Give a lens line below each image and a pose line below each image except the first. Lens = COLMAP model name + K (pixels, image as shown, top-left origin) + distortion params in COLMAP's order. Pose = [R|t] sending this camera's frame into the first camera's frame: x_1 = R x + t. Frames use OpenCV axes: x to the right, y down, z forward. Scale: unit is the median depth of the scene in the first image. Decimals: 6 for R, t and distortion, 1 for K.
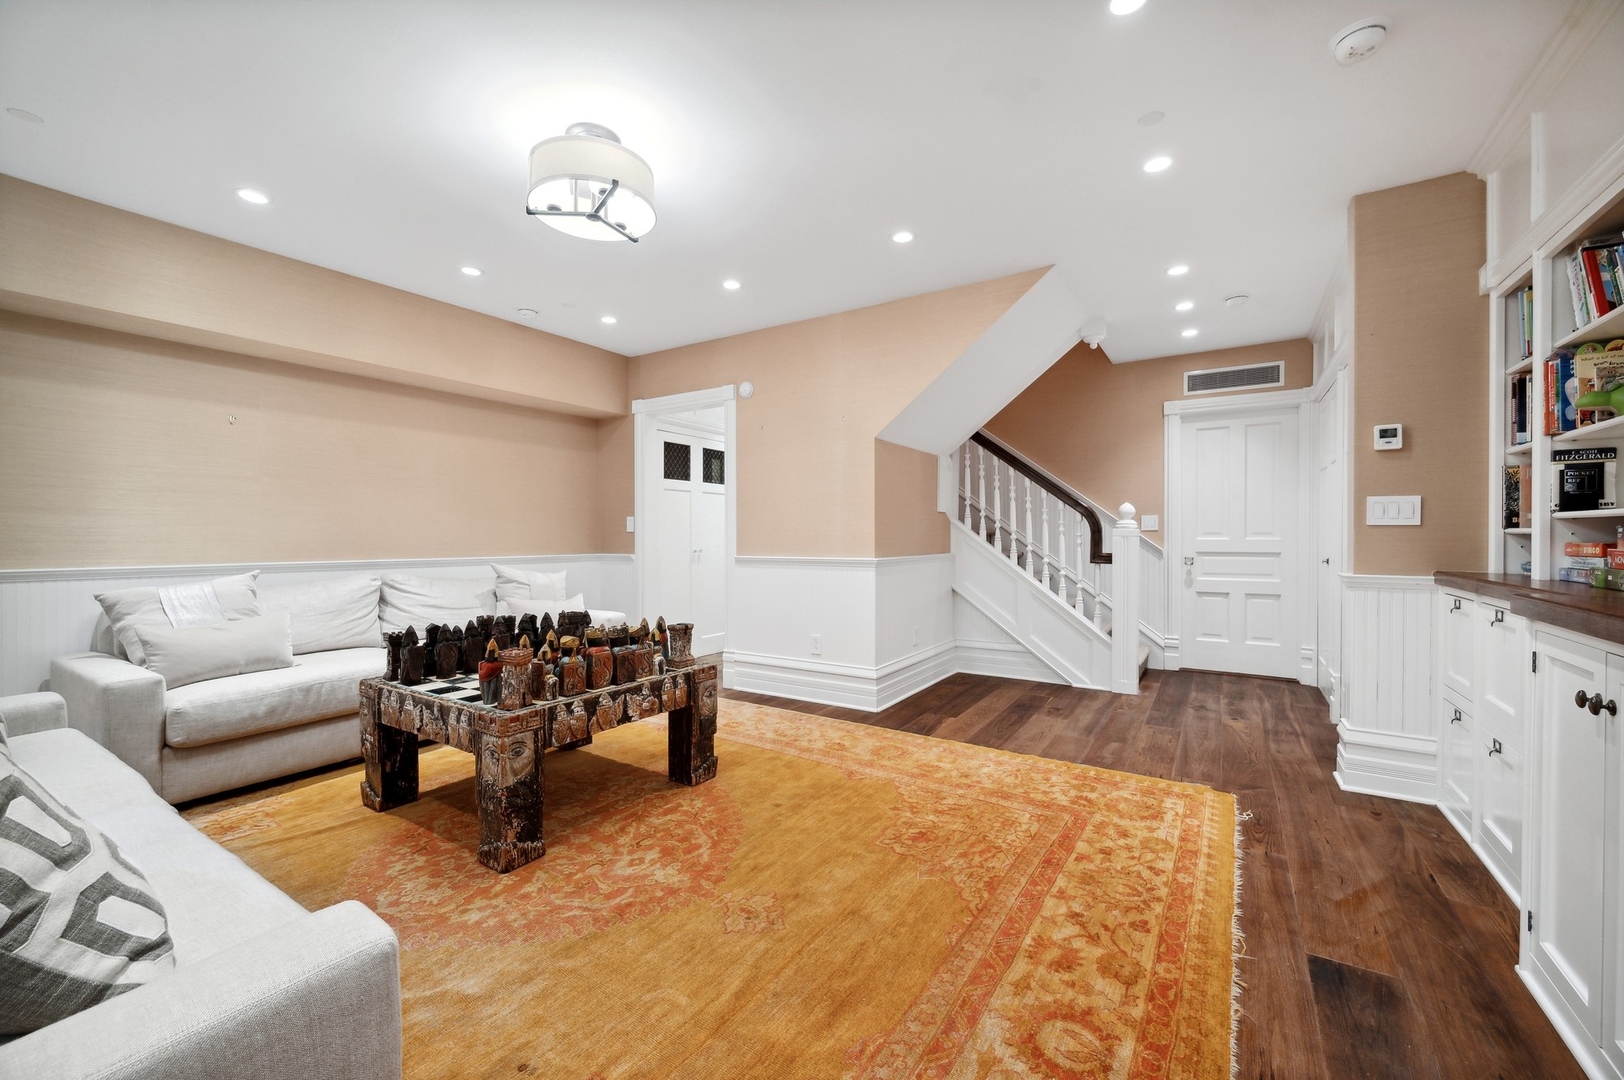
lens RADIAL K [[647.8, 0, 812.8], [0, 647.8, 539.0], [0, 0, 1]] dist [-0.000473, -0.000024]
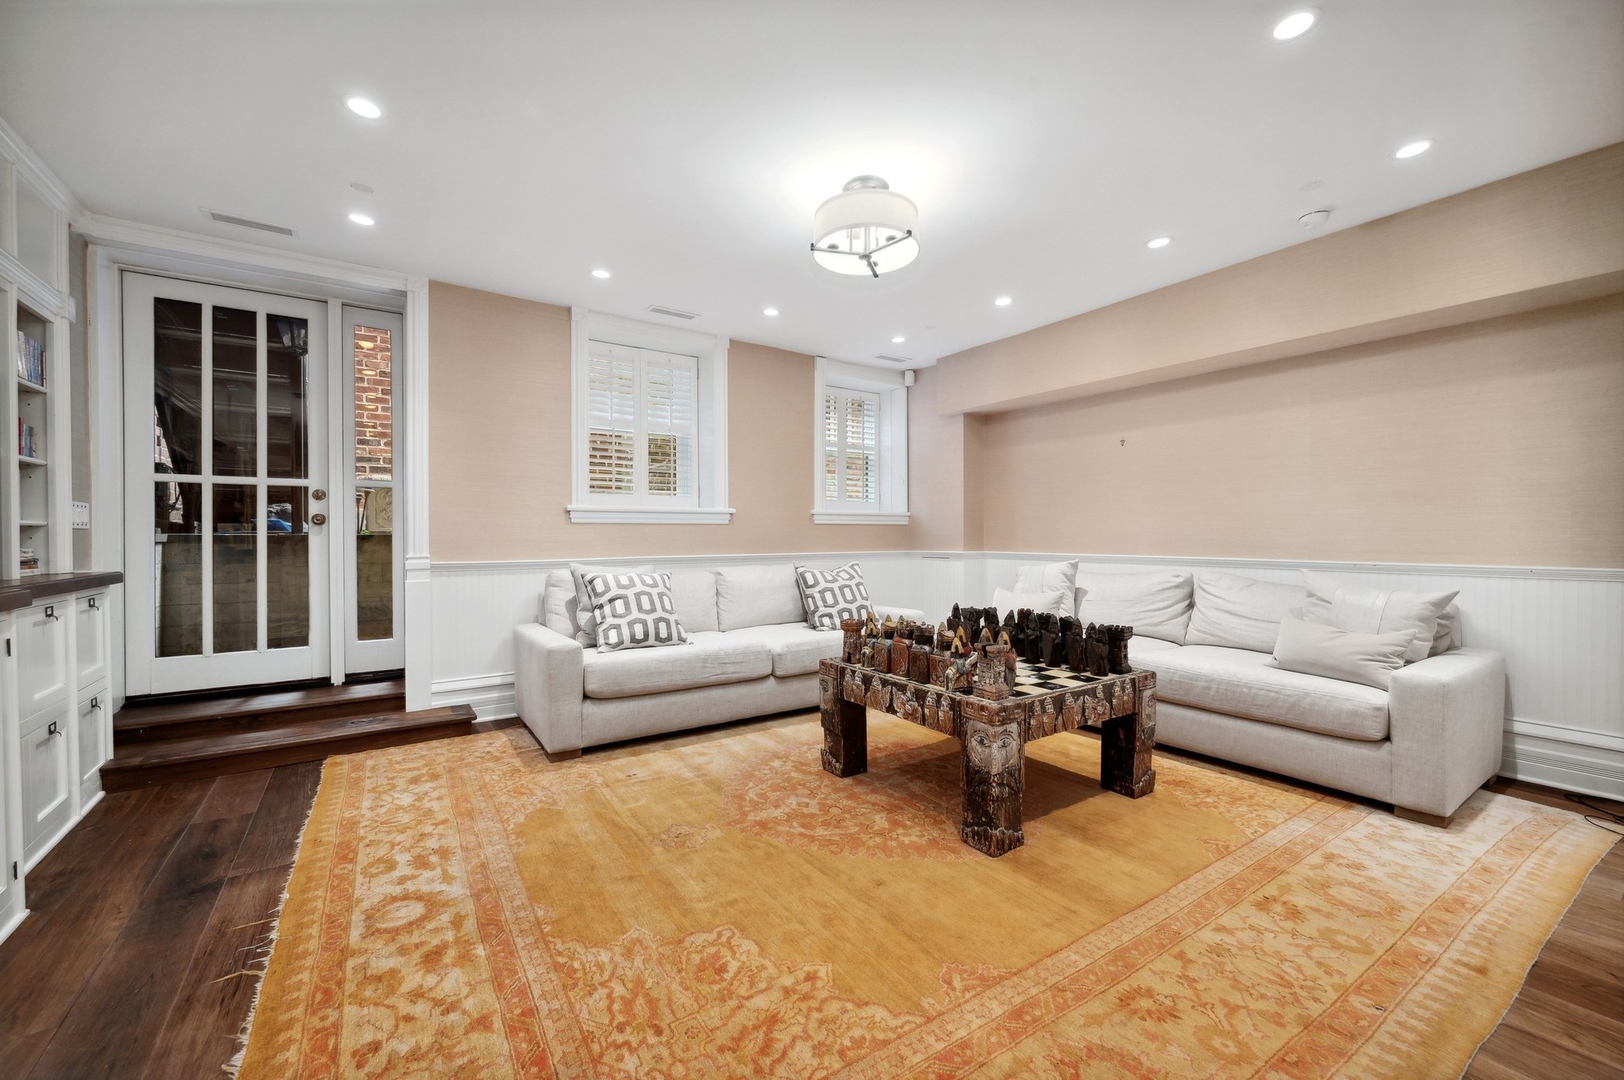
lens RADIAL K [[647.8, 0, 806.7], [0, 647.8, 542.0], [0, 0, 1]] dist [-0.000473, -0.000024]
pose [[-0.395735, 0.013024, -0.918272, 0.778423], [-0.000381, 0.999897, 0.014346, -0.008043], [0.918365, 0.006027, -0.395689, 1.392747]]
